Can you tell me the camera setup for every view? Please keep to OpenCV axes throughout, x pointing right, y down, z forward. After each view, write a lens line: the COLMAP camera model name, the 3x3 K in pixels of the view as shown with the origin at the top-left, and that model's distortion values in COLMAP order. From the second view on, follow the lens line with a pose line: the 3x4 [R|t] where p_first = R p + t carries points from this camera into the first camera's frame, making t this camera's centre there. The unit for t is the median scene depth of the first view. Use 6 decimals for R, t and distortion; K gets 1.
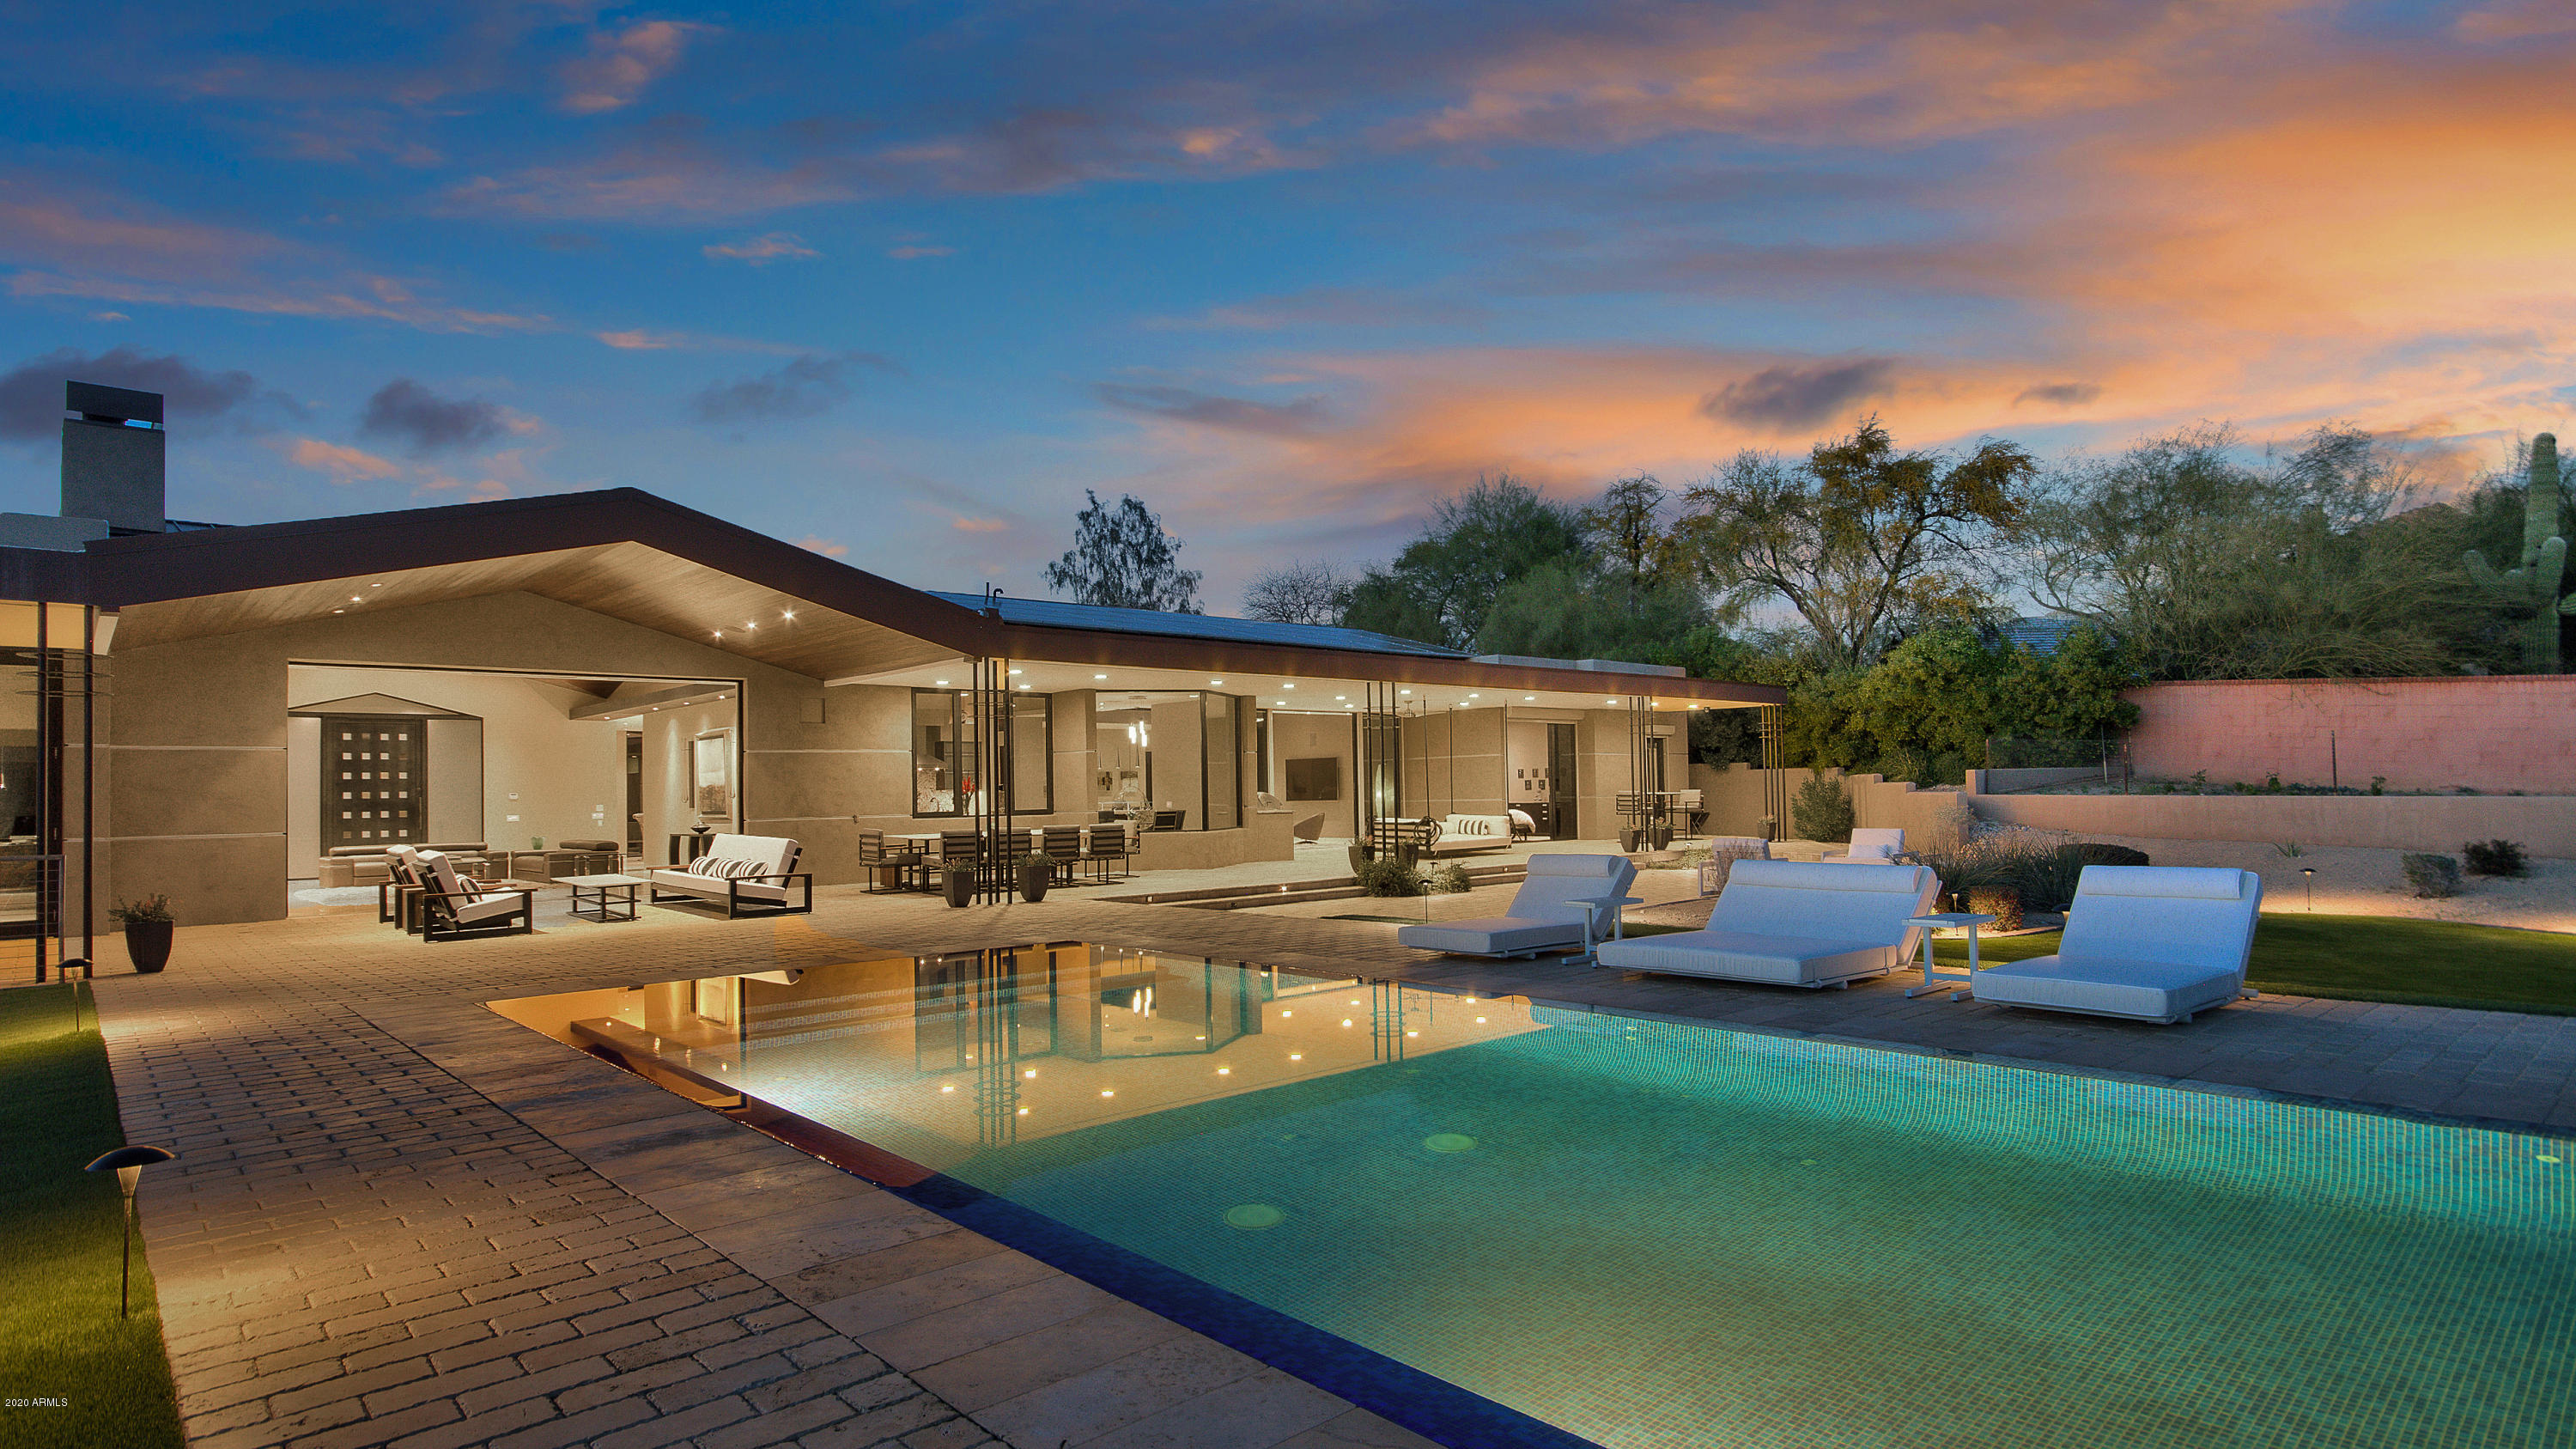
lens RADIAL K [[1297.0, 0, 1296.1], [0, 1297.0, 747.9], [0, 0, 1]] dist [0.000198, -0.001276]
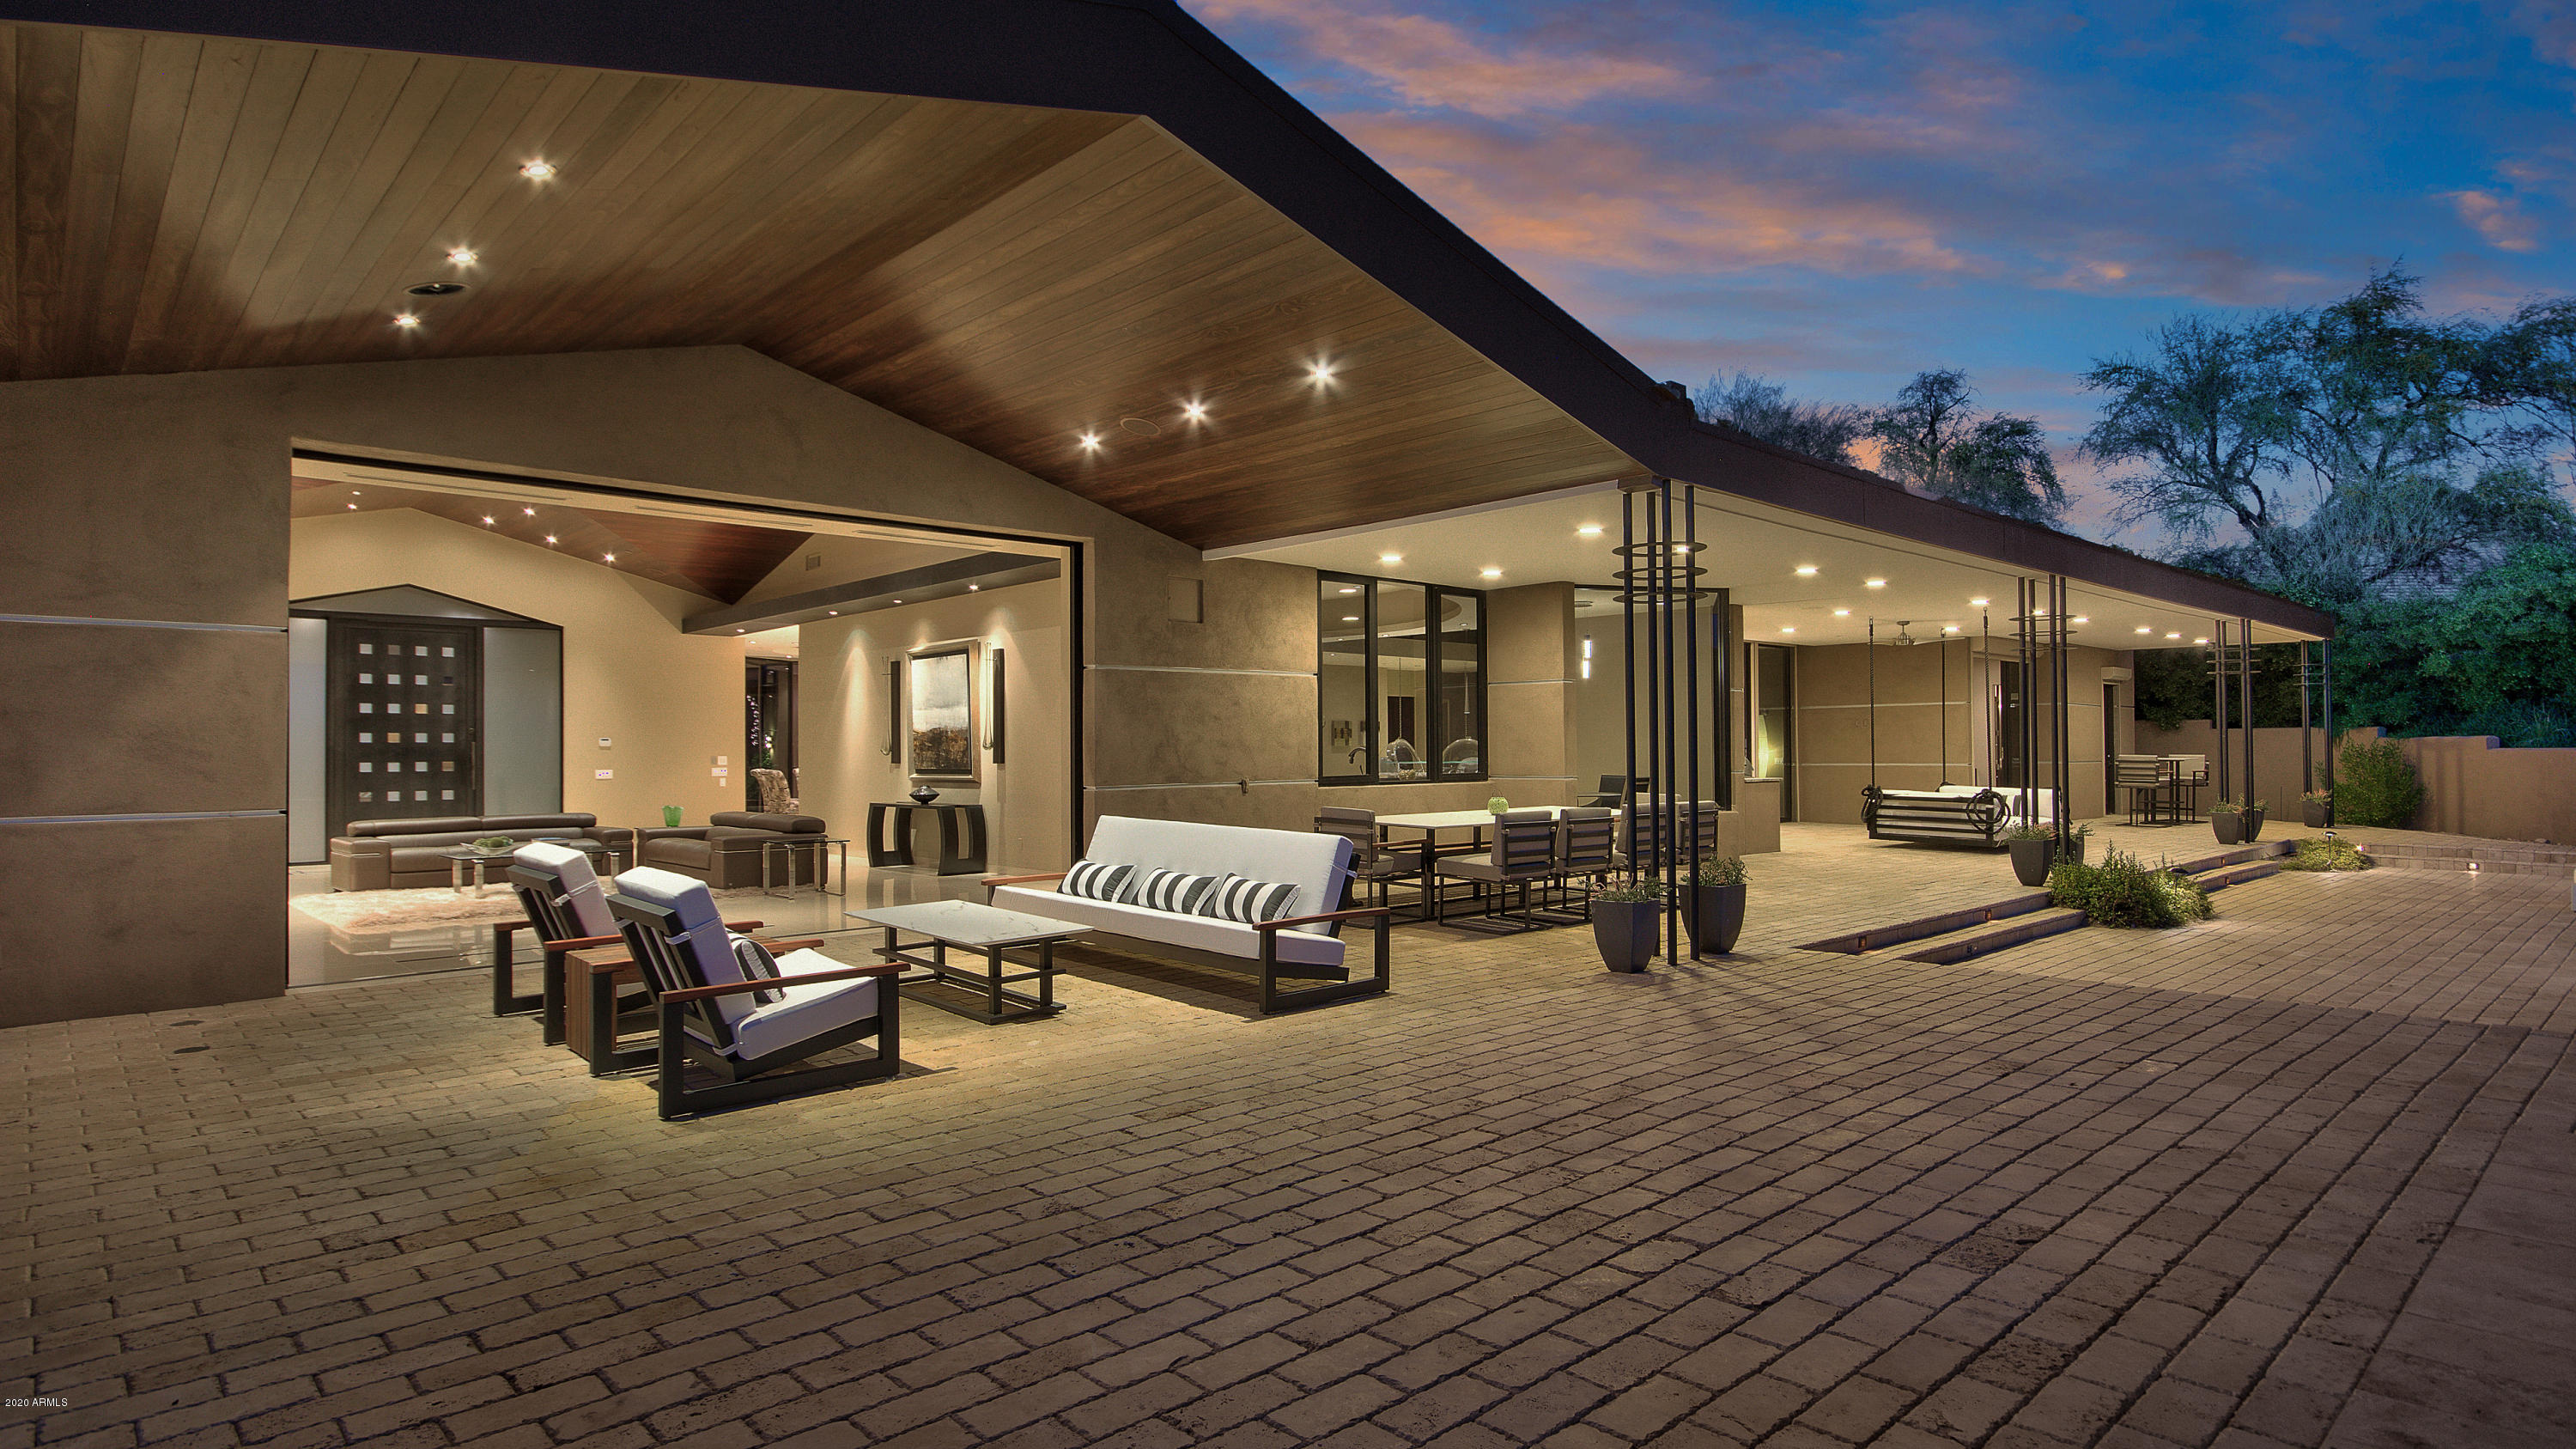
lens RADIAL K [[1297.0, 0, 1279.1], [0, 1297.0, 723.0], [0, 0, 1]] dist [0.000198, -0.001276]
pose [[0.999912, 0.012994, 0.002802, -0.270020], [-0.013029, 0.999834, 0.012706, 0.014833], [-0.002637, -0.012742, 0.999915, 0.339442]]
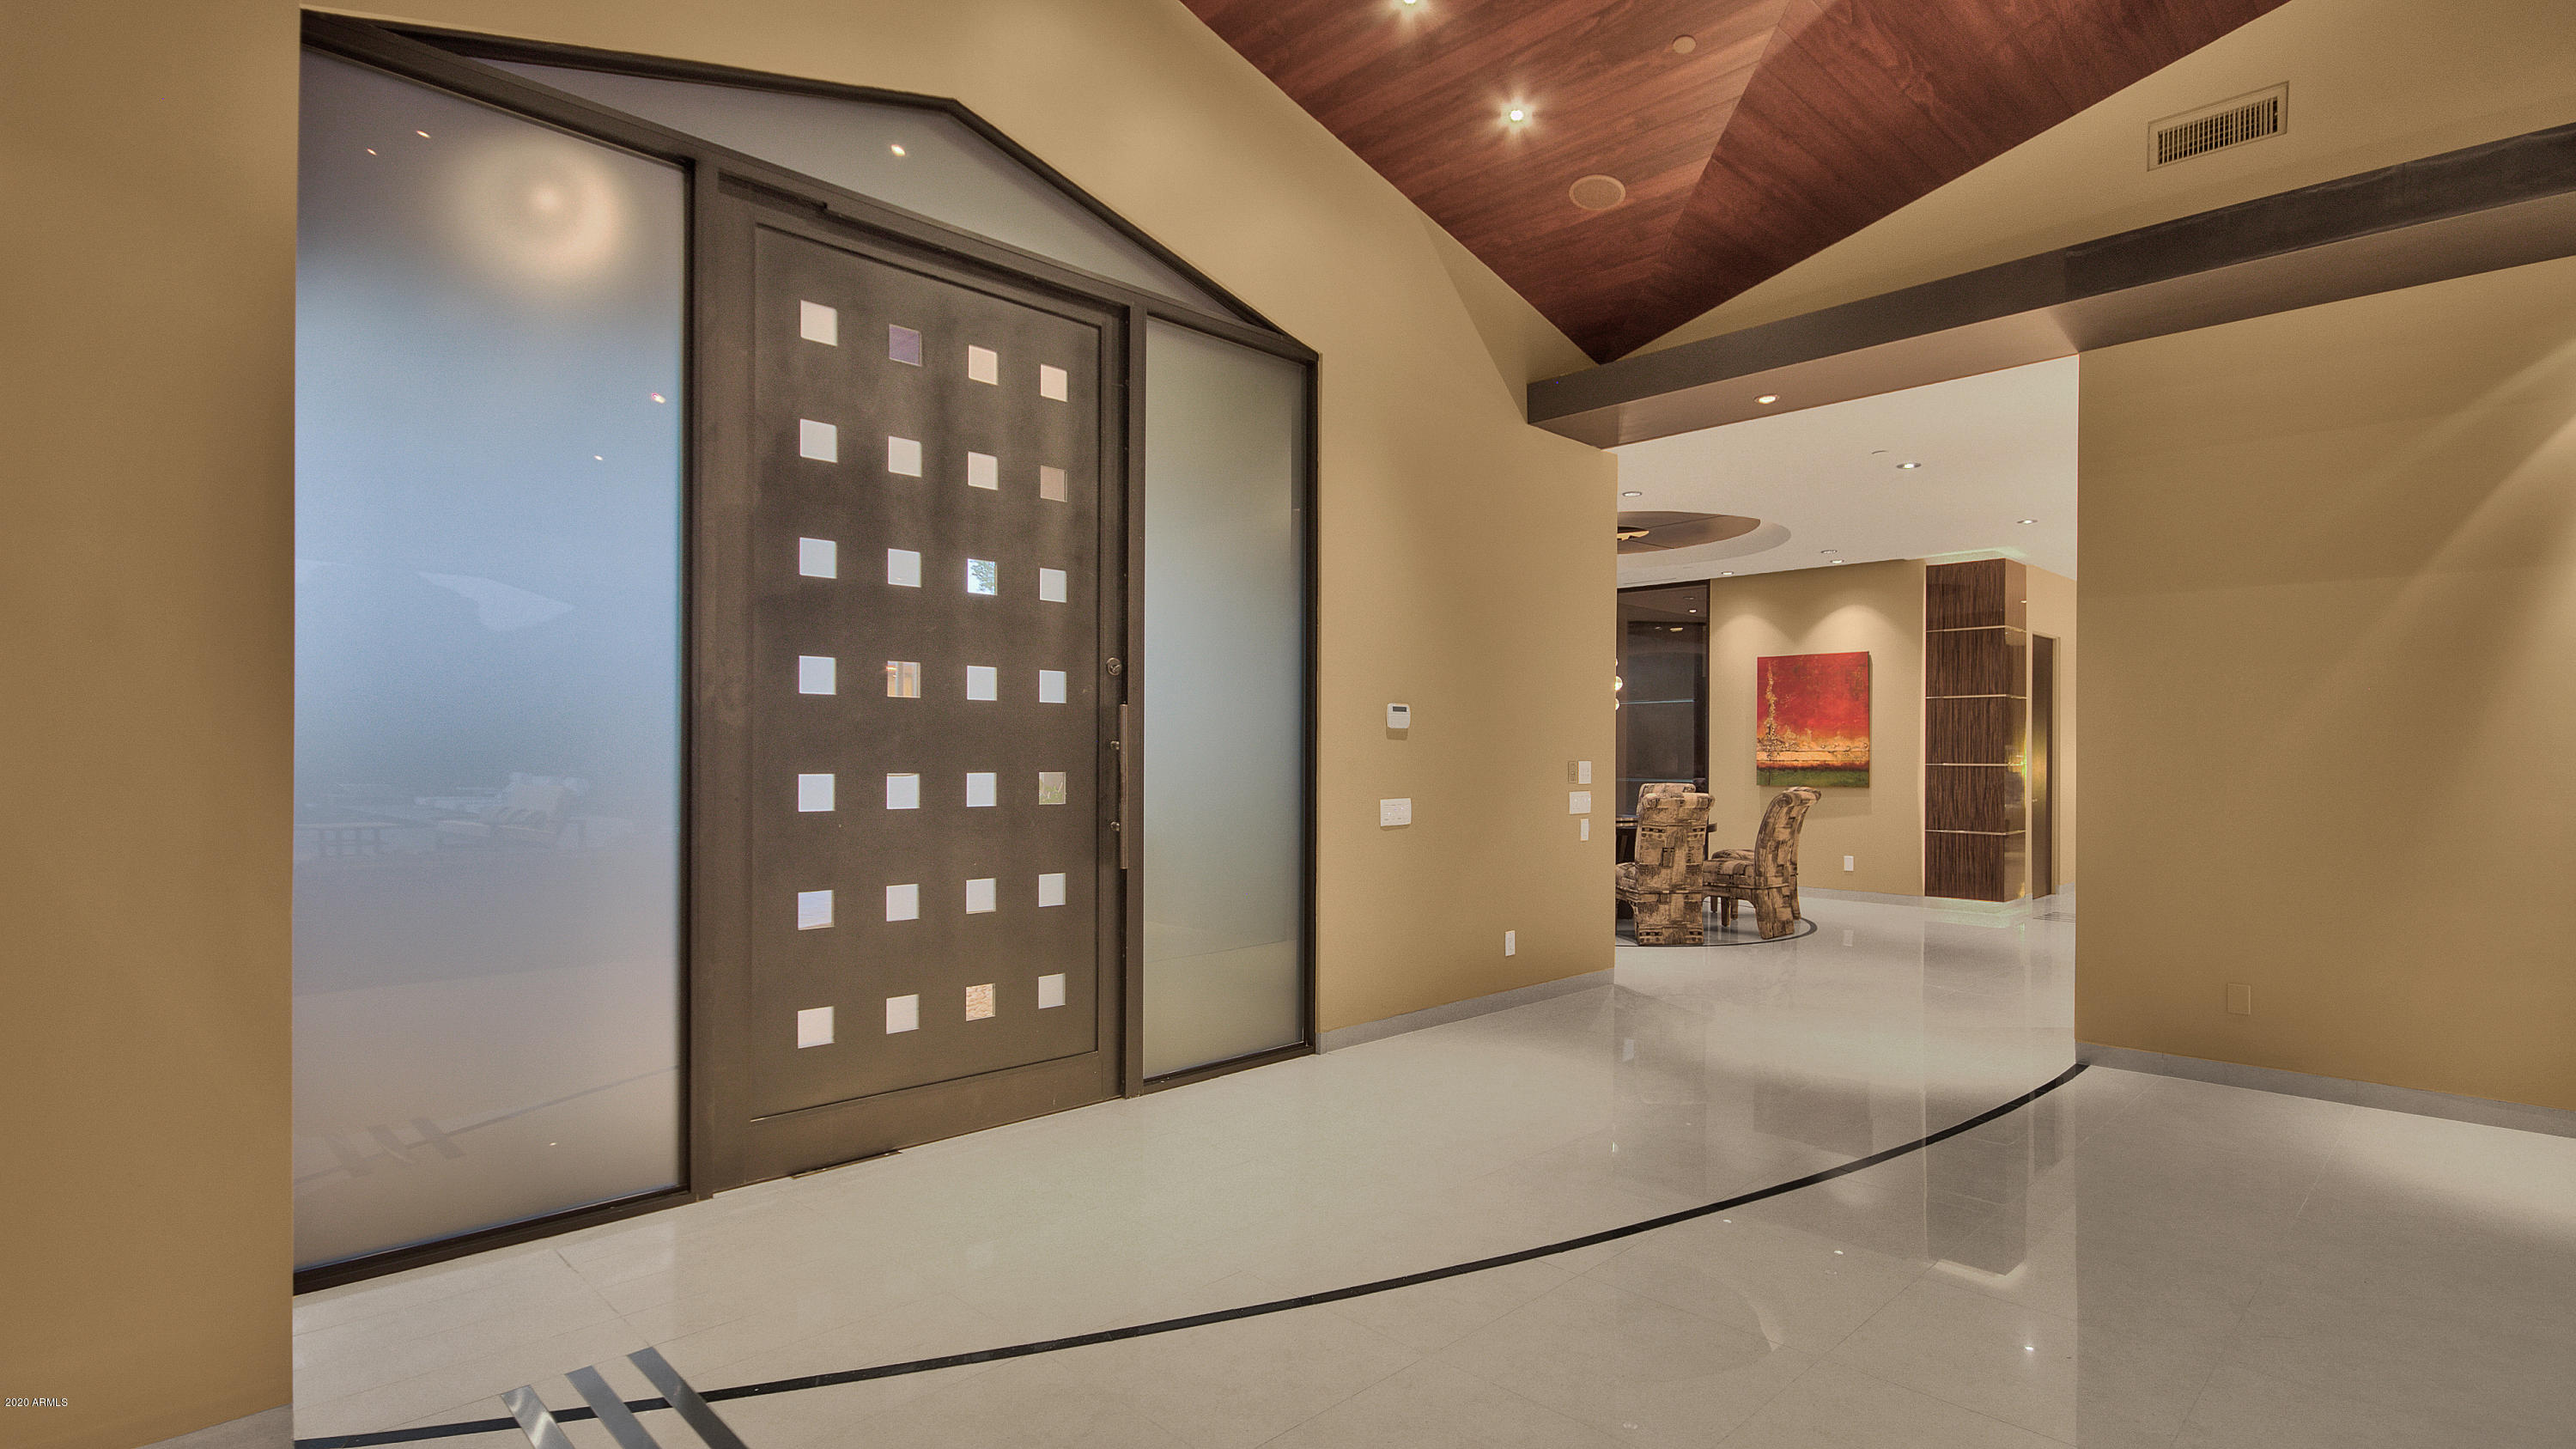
lens RADIAL K [[1216.9, 0, 1287.8], [0, 1216.9, 738.7], [0, 0, 1]] dist [0.001371, -0.003973]
pose [[0.999643, 0.021505, 0.015831, -0.683382], [-0.021842, 0.999532, 0.021431, 0.040840], [-0.015362, -0.021769, 0.999645, 0.853511]]
